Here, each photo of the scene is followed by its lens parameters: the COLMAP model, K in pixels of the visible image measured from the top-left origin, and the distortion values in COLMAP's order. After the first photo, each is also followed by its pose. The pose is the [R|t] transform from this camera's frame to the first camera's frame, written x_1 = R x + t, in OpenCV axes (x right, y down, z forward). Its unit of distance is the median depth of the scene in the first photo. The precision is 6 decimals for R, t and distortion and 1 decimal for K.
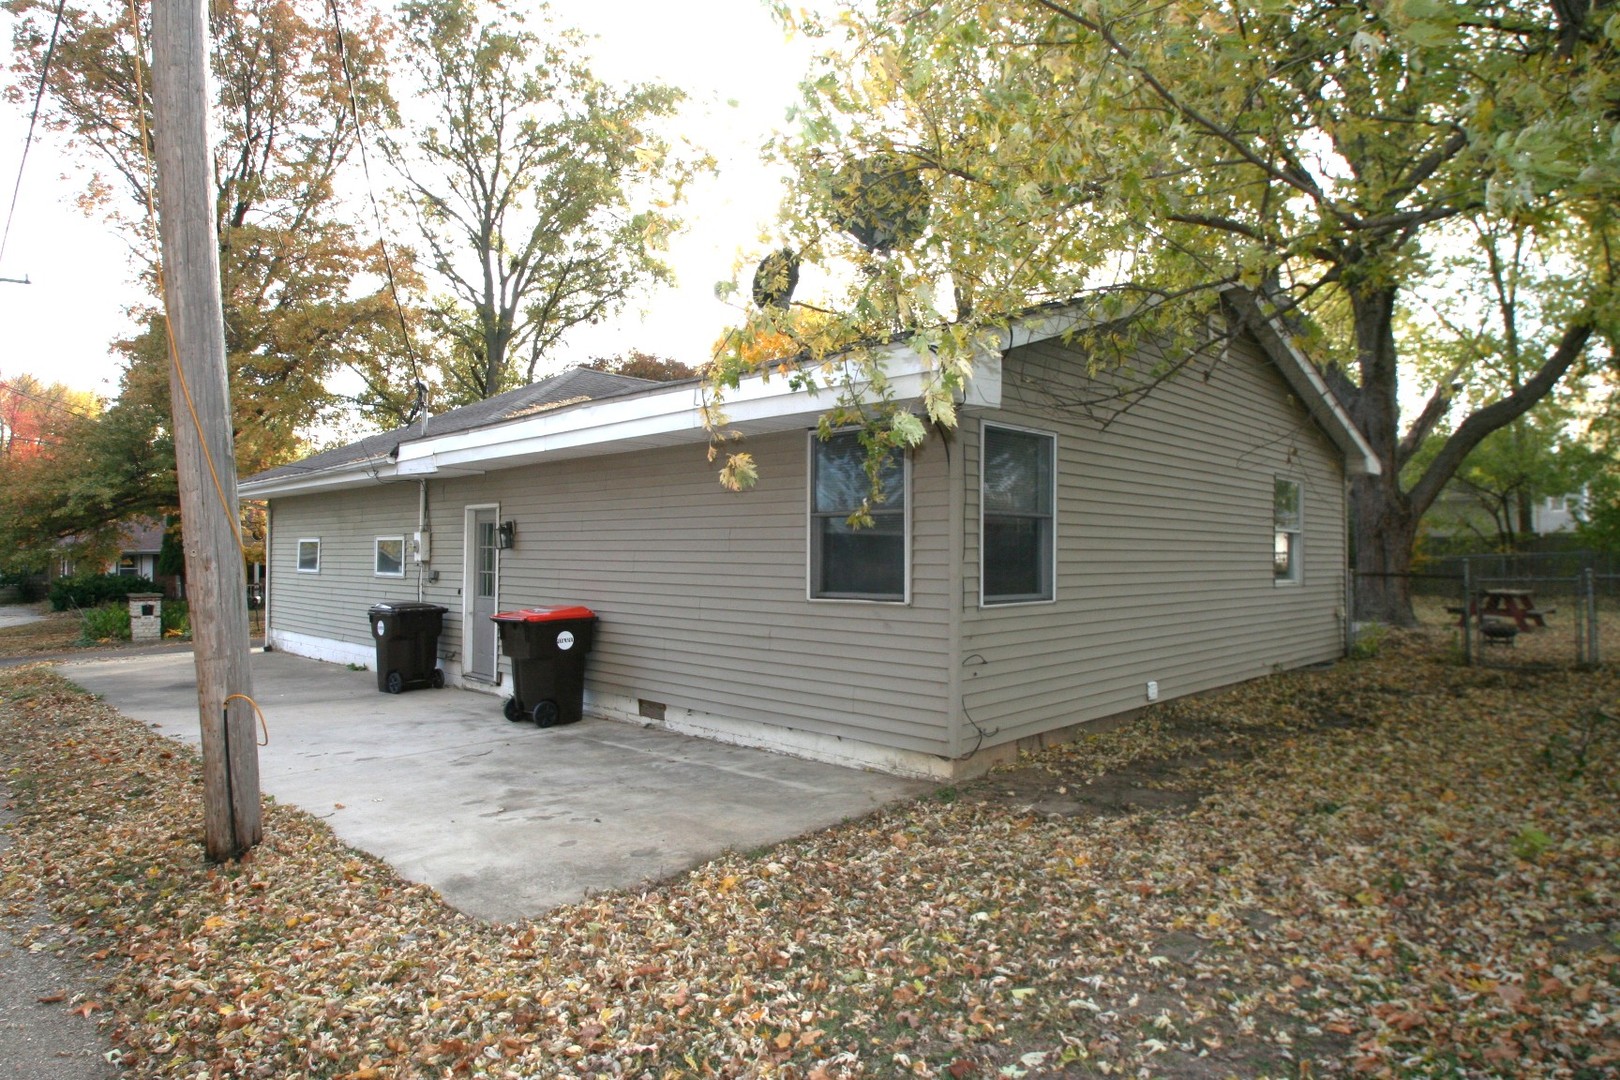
lens RADIAL K [[947.9, 0, 803.9], [0, 947.9, 541.7], [0, 0, 1]] dist [-0.022779, 0.001266]
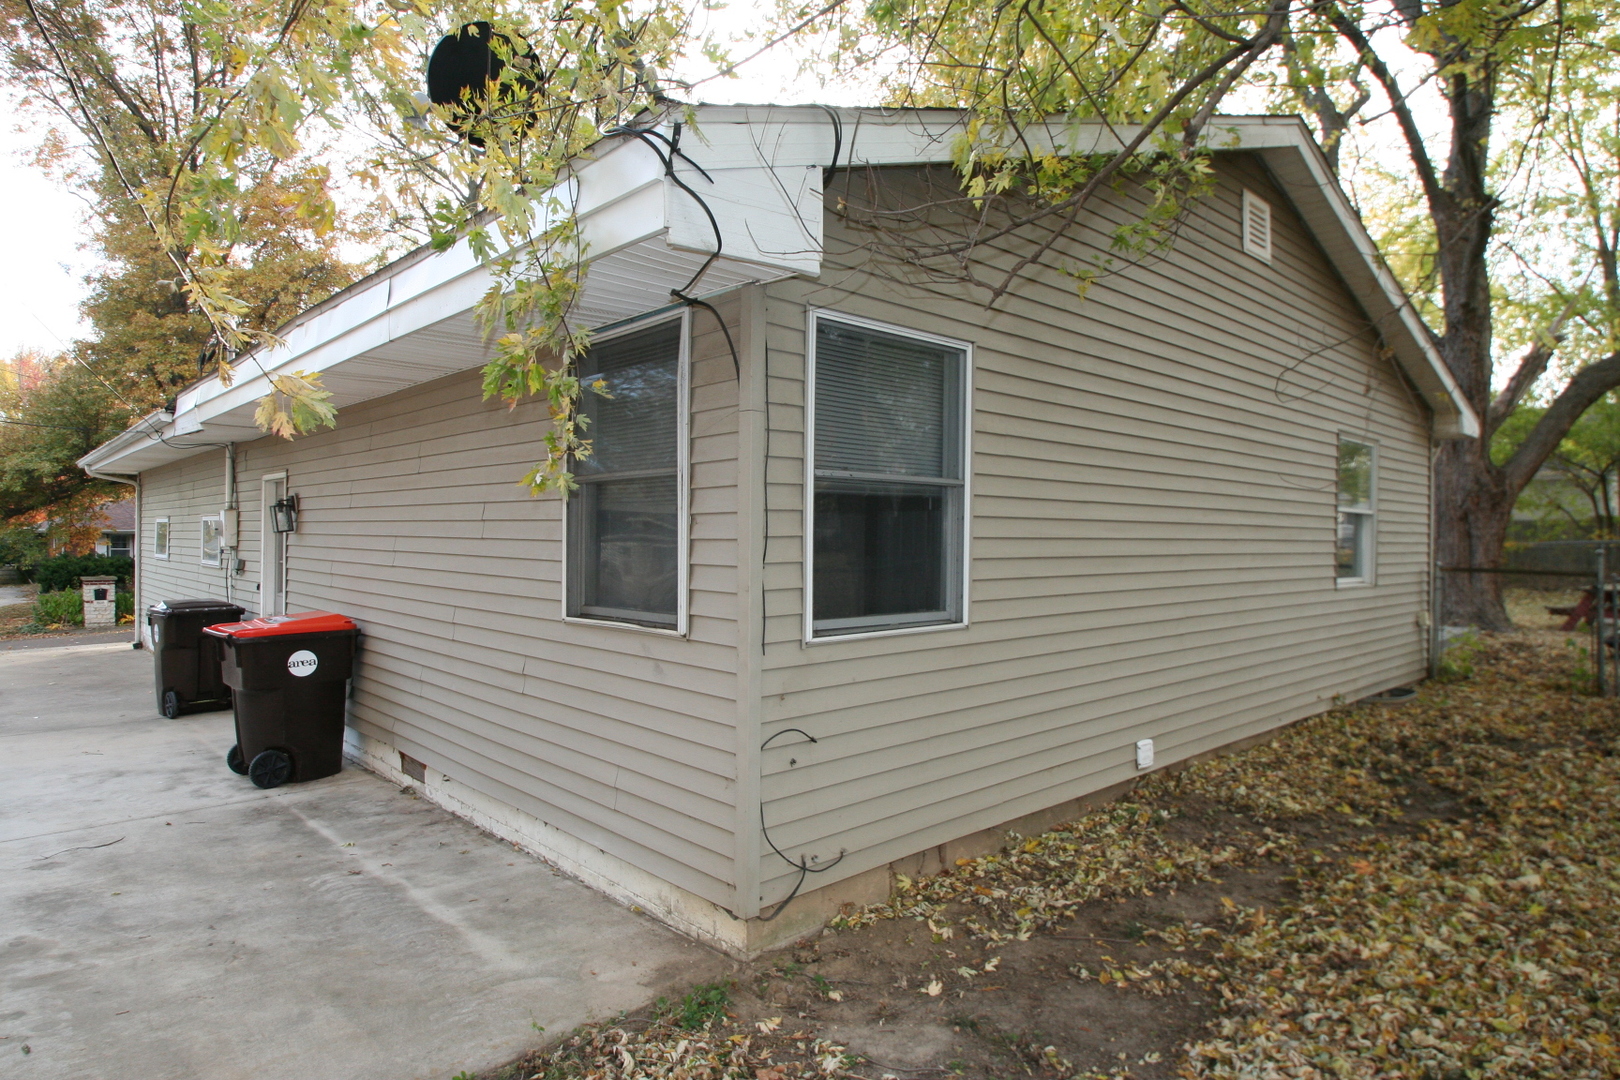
lens RADIAL K [[954.5, 0, 810.0], [0, 954.5, 540.0], [0, 0, 1]] dist [-0.018253, -0.003568]
pose [[0.999250, 0.004005, -0.038521, 0.165188], [-0.003328, 0.999839, 0.017607, -0.000843], [0.038585, -0.017465, 0.999103, 0.342668]]
